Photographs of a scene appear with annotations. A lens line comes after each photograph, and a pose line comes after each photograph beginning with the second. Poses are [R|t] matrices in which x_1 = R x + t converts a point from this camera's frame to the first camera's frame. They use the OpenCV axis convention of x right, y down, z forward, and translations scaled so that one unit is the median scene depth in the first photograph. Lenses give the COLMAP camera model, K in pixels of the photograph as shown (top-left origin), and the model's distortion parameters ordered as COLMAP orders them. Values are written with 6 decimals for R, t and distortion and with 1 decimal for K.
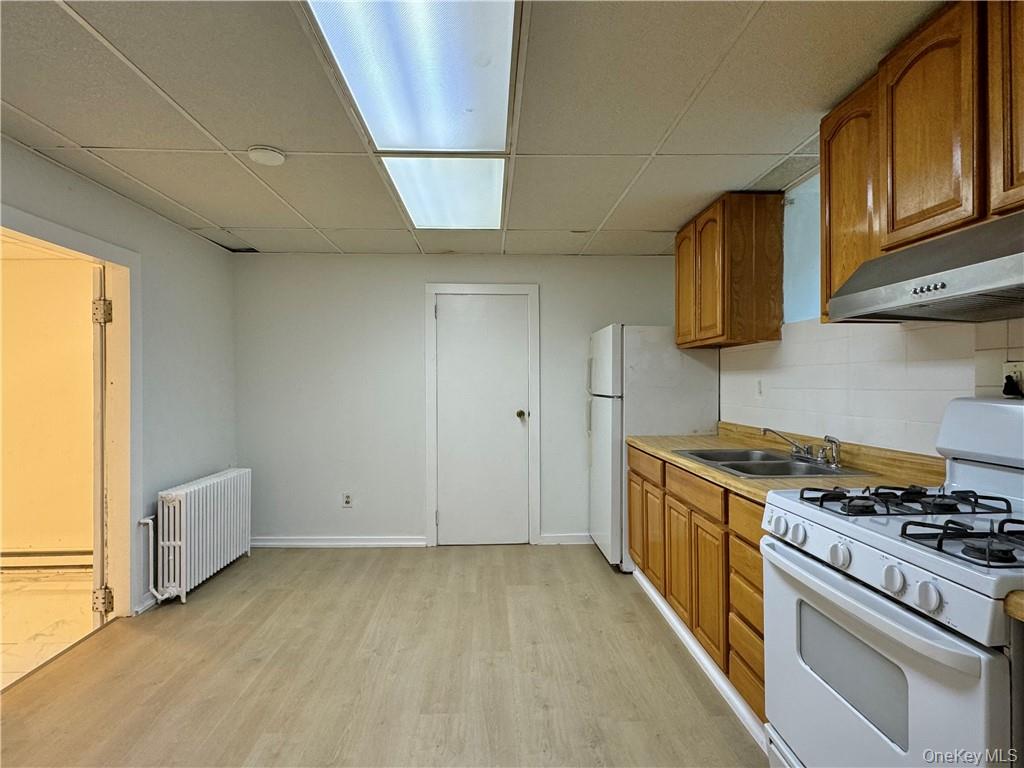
lens RADIAL K [[556.9, 0, 512.0], [0, 556.9, 384.0], [0, 0, 1]] dist [0.001441, 0.000731]
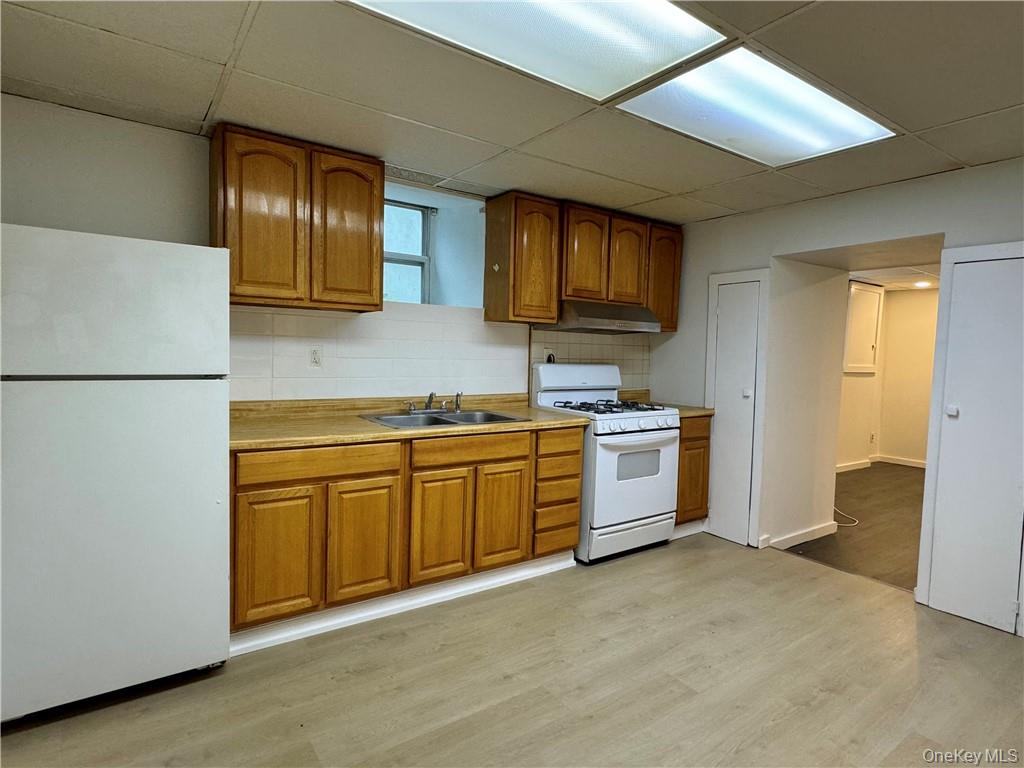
lens RADIAL K [[556.9, 0, 512.0], [0, 556.9, 384.0], [0, 0, 1]] dist [0.001441, 0.000731]
pose [[-0.544736, -0.059654, 0.836483, -0.720721], [-0.022303, 0.998144, 0.056659, -0.013012], [-0.838311, 0.012208, -0.545056, 1.663889]]
